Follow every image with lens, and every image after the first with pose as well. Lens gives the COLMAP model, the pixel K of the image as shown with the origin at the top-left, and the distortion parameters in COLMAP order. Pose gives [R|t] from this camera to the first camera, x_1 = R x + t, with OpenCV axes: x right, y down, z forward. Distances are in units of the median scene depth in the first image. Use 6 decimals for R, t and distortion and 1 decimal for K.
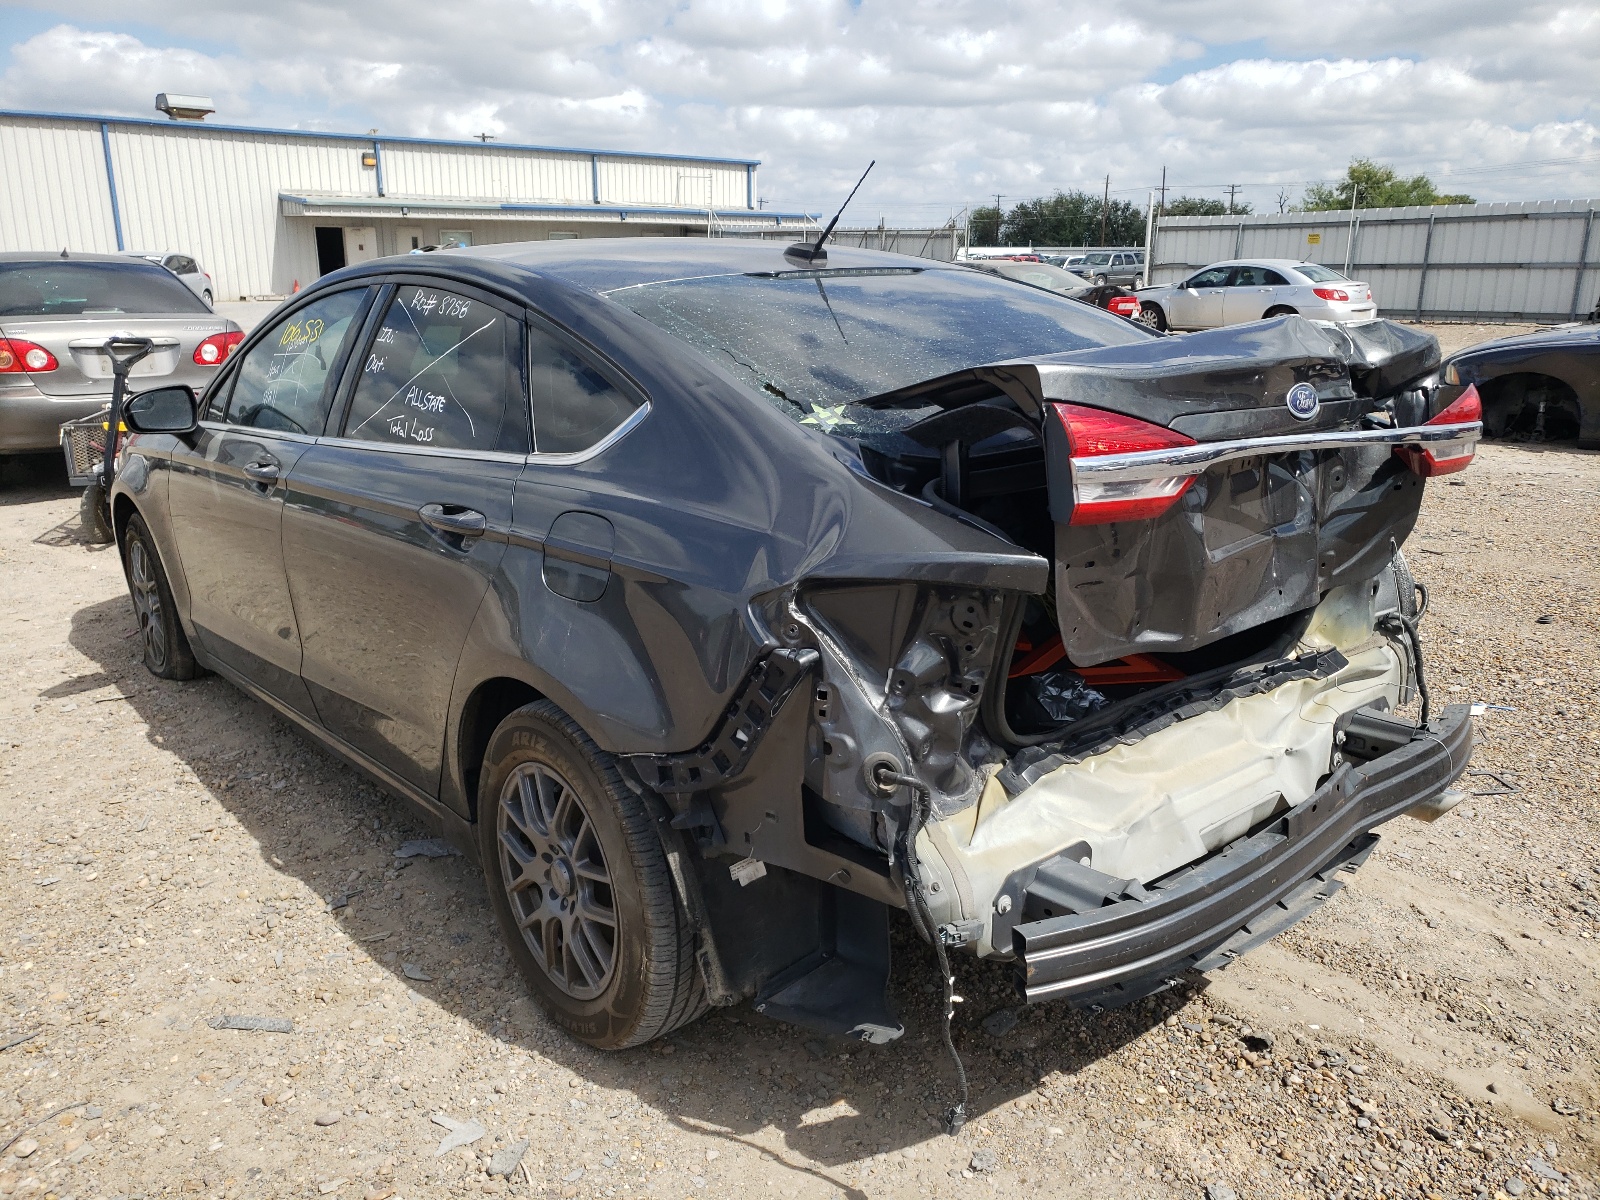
lens RADIAL K [[1266.4, 0, 819.7], [0, 1266.4, 596.5], [0, 0, 1]] dist [-0.029120, 0.069046]
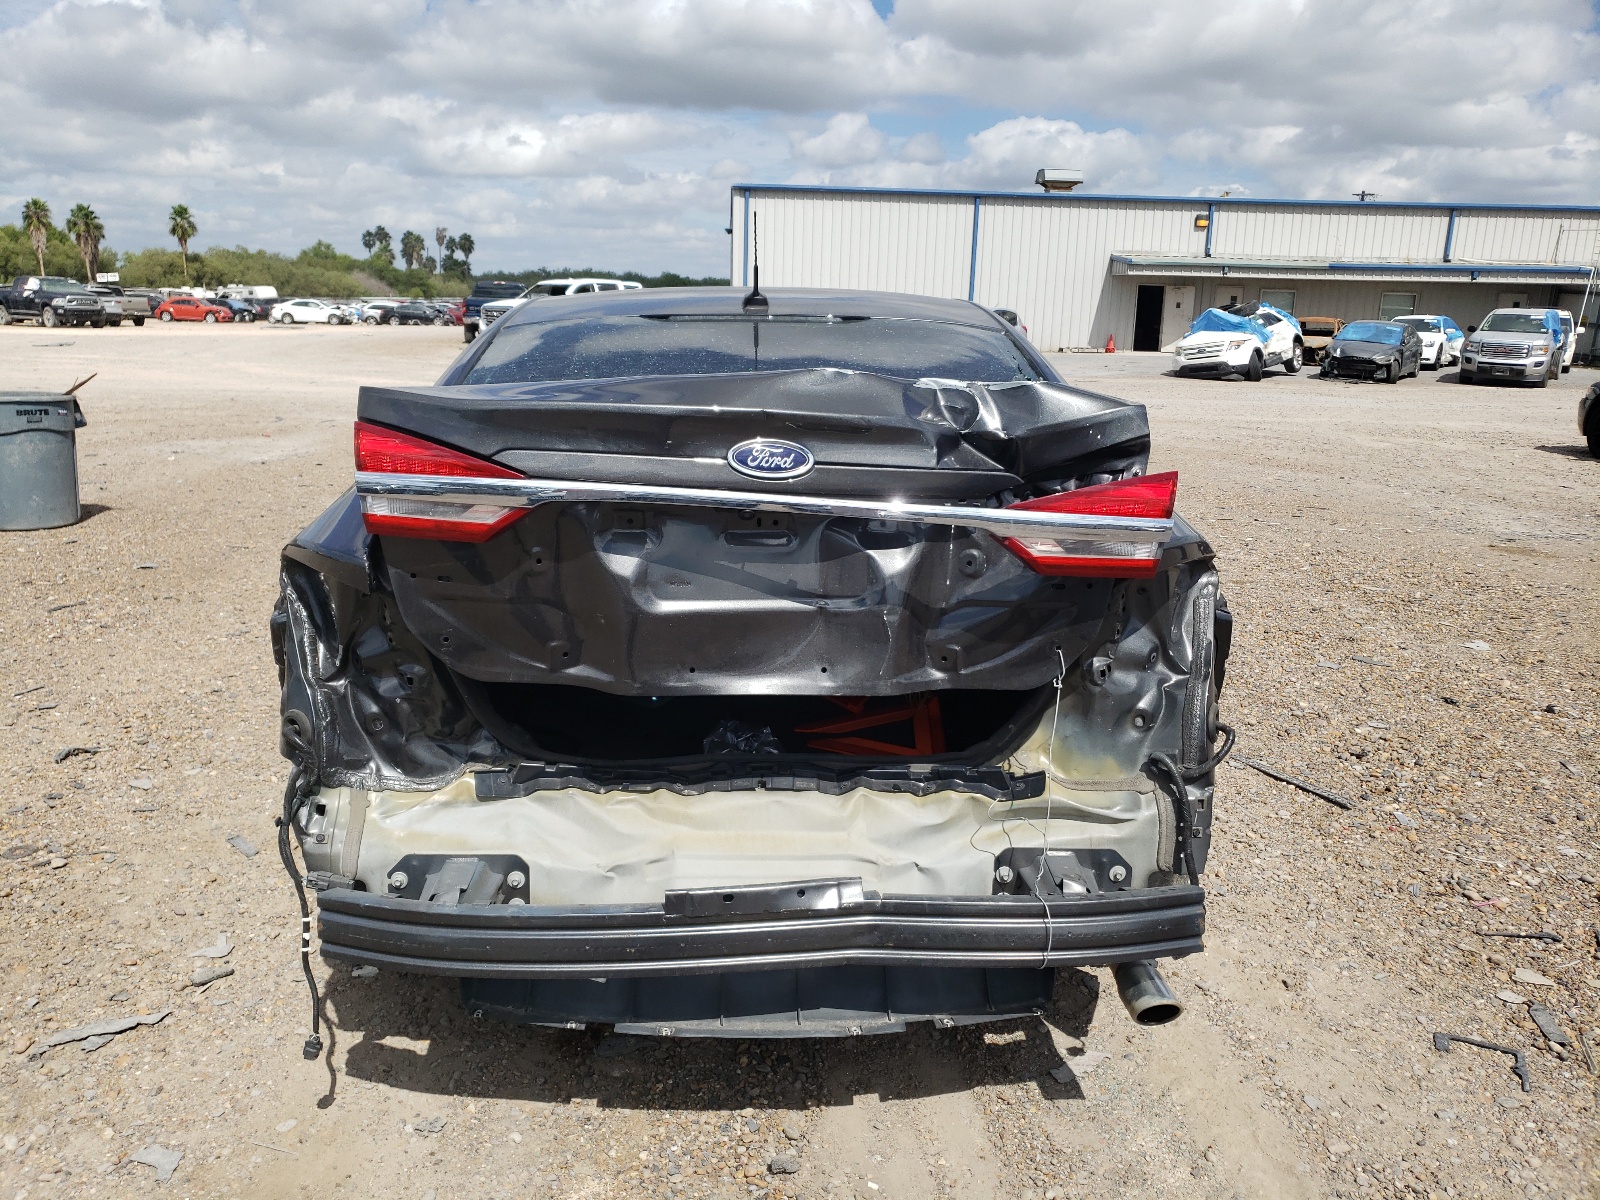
lens RADIAL K [[1266.4, 0, 819.7], [0, 1266.4, 596.5], [0, 0, 1]] dist [-0.029120, 0.069046]
pose [[0.782493, 0.153781, -0.603371, 0.068691], [-0.180439, 0.983445, 0.016645, -0.005393], [0.595942, 0.095847, 0.797287, 0.020698]]
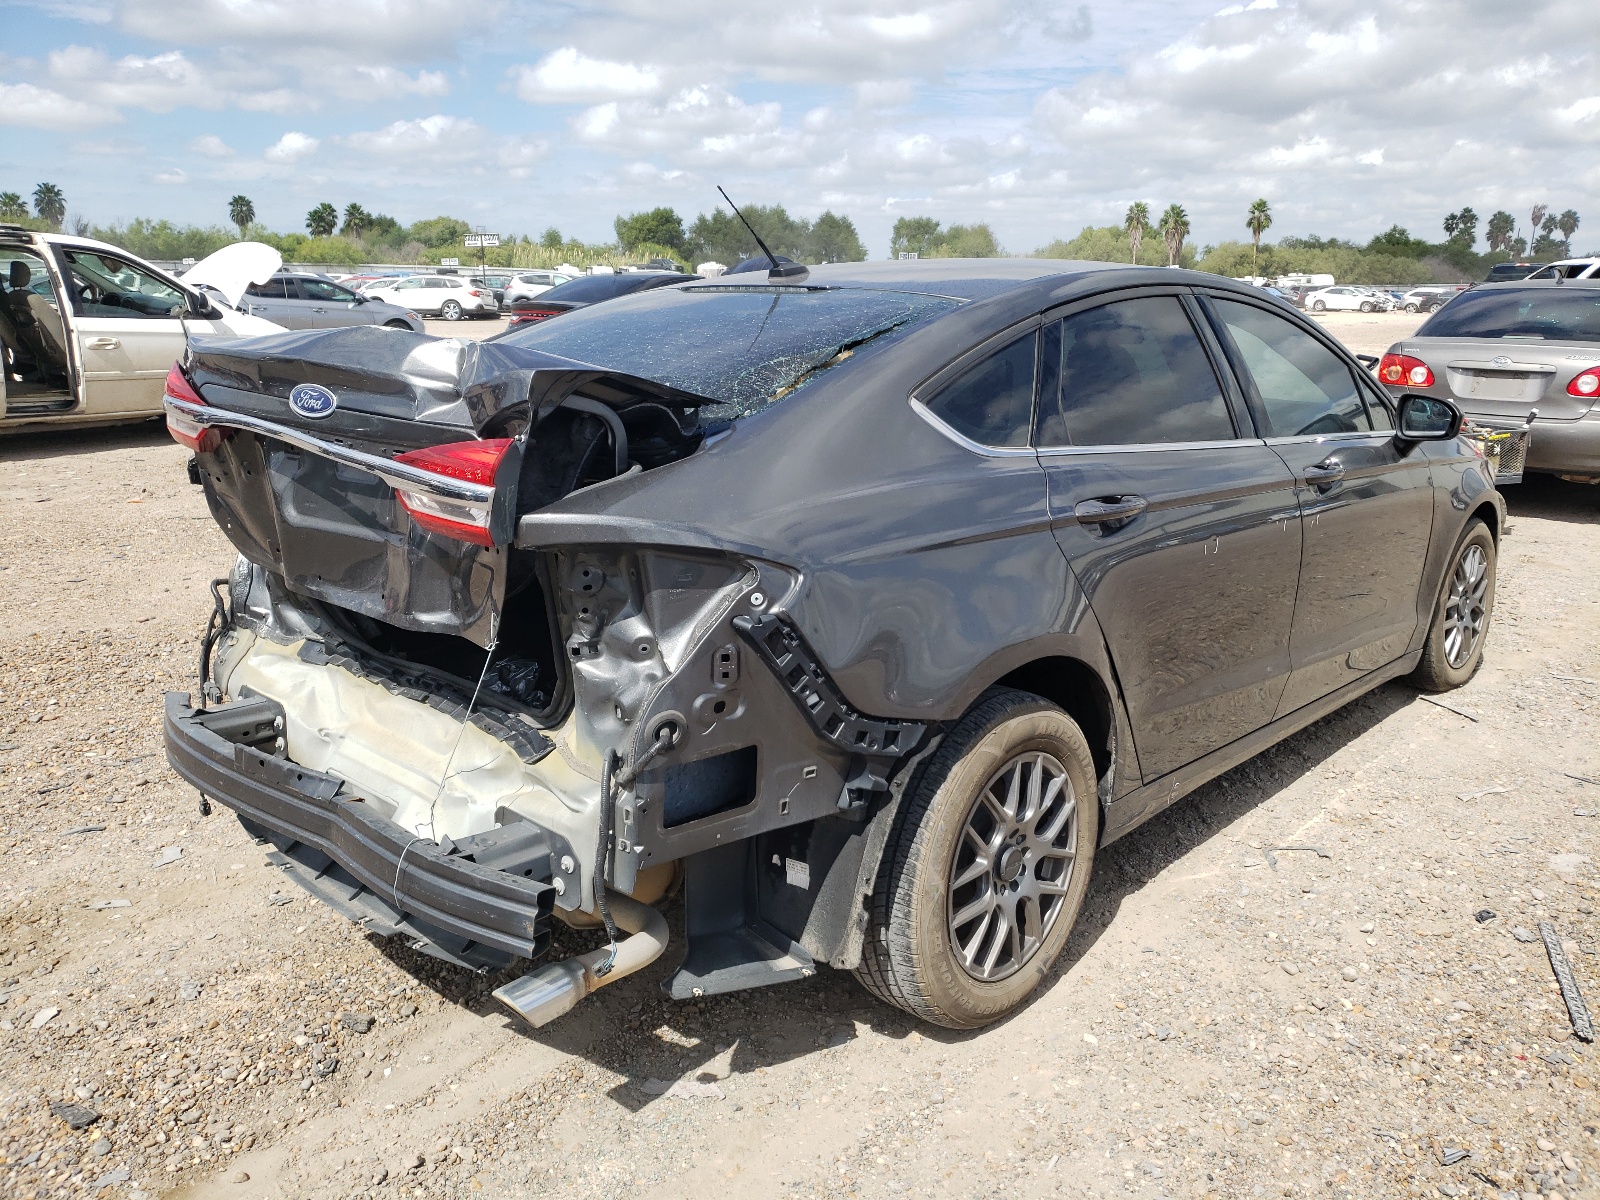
lens RADIAL K [[1266.4, 0, 819.7], [0, 1266.4, 596.5], [0, 0, 1]] dist [-0.029120, 0.069046]
pose [[0.110619, 0.242123, -0.963919, 0.104593], [-0.265567, 0.941807, 0.206092, -0.023084], [0.957725, 0.233187, 0.168481, 0.088241]]
